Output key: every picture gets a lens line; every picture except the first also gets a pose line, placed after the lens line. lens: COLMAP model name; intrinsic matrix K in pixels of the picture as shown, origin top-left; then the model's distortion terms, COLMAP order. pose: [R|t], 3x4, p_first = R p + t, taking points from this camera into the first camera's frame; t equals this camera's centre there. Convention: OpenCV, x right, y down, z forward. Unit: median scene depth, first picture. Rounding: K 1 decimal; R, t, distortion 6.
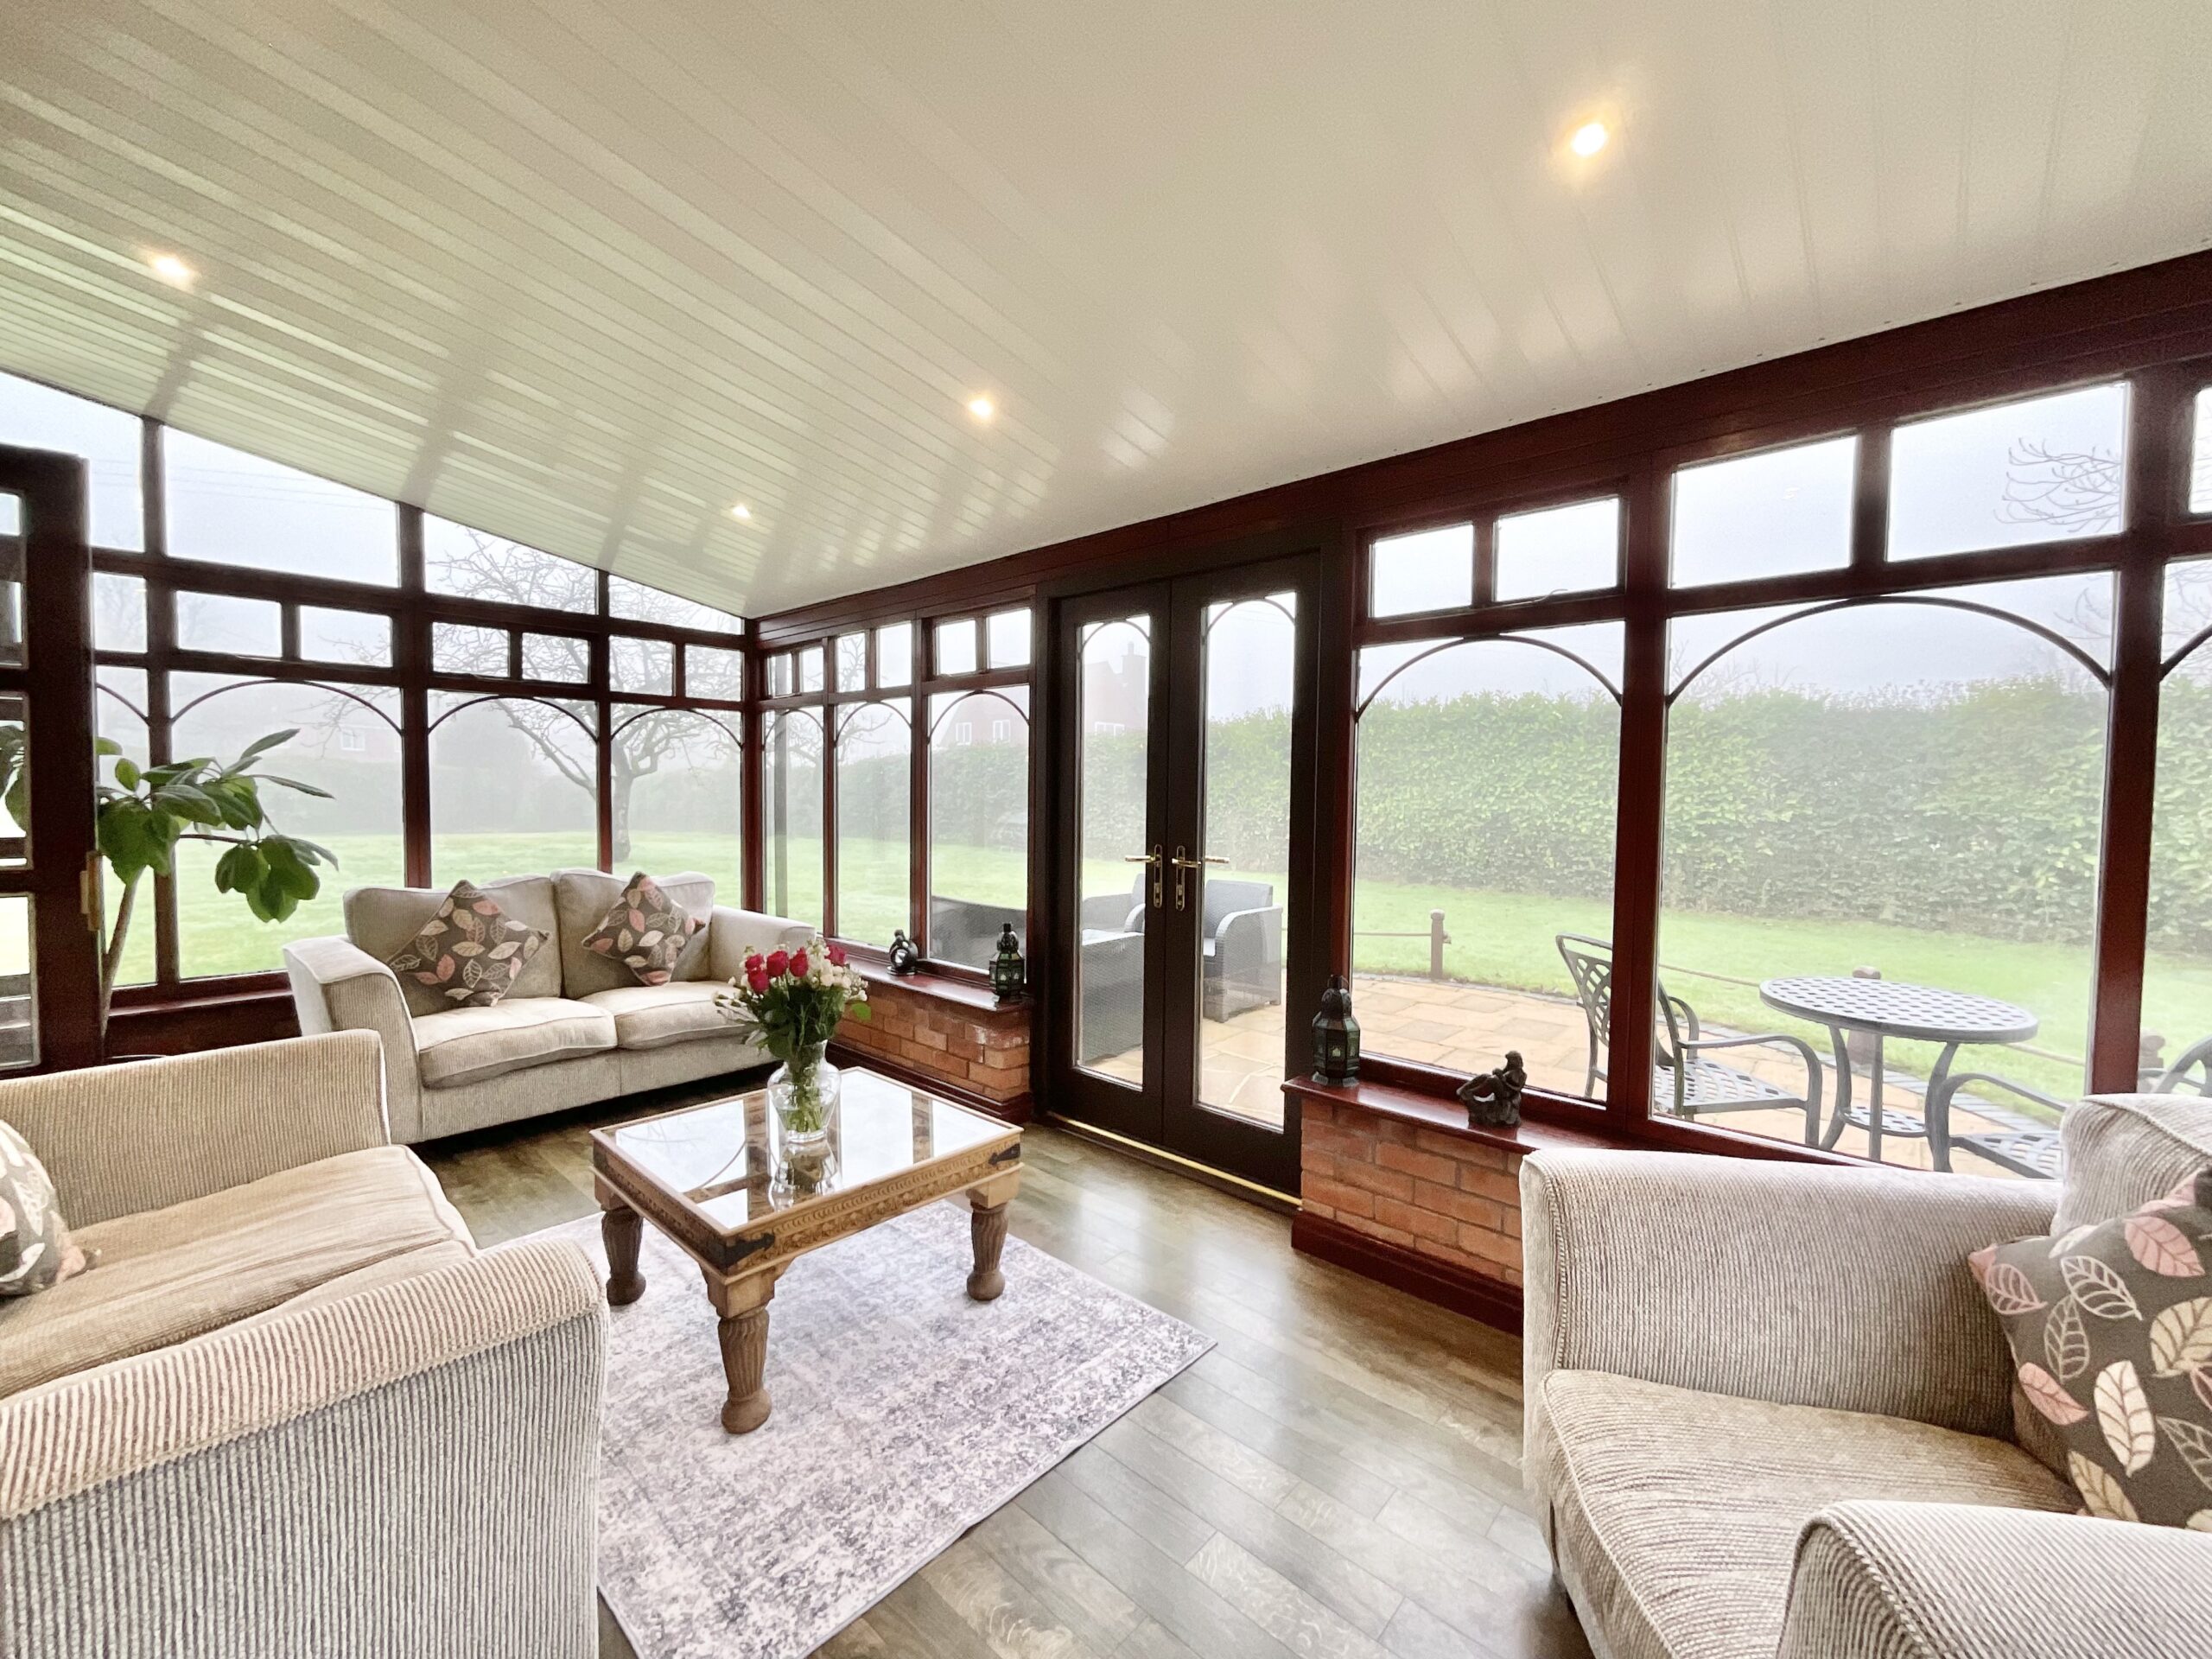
lens RADIAL K [[900.1, 0, 1114.8], [0, 900.1, 825.3], [0, 0, 1]] dist [-0.005231, 0.001941]
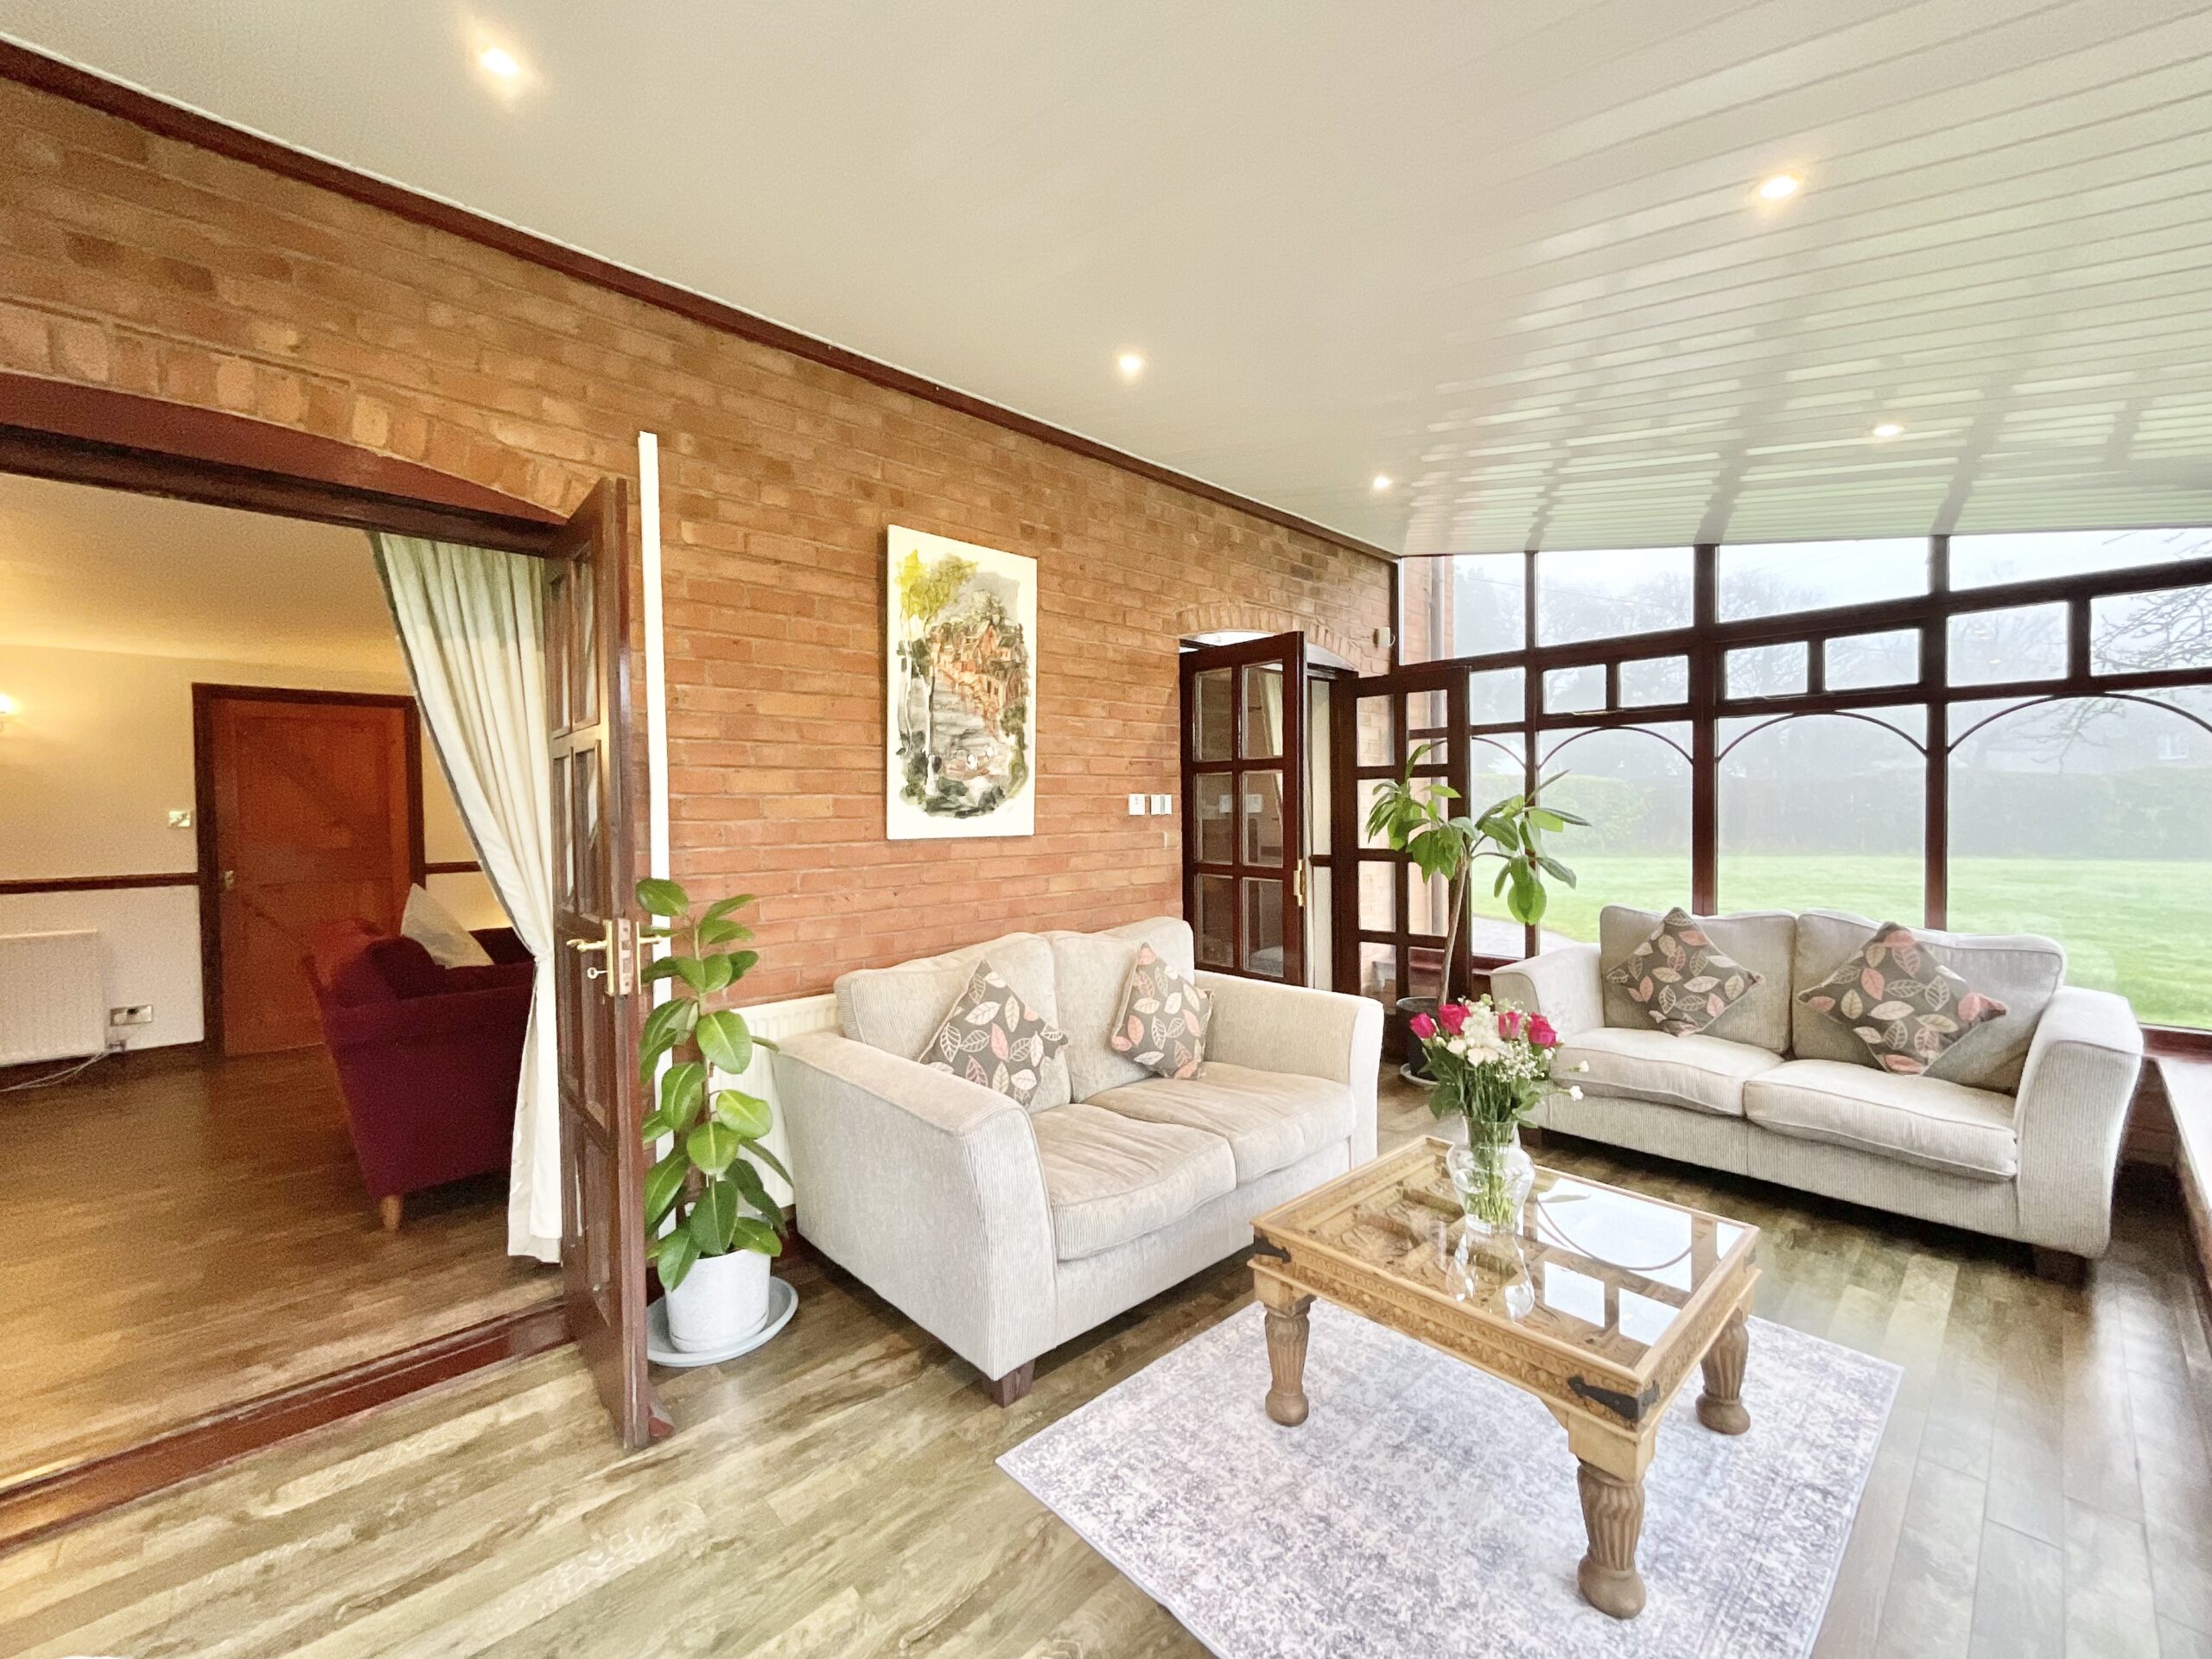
lens RADIAL K [[900.1, 0, 1114.0], [0, 900.1, 829.2], [0, 0, 1]] dist [-0.005231, 0.001941]
pose [[-0.086345, 0.009911, -0.996216, 0.317935], [-0.029398, 0.999490, 0.012491, -0.019548], [0.995831, 0.030365, -0.086010, 0.423826]]
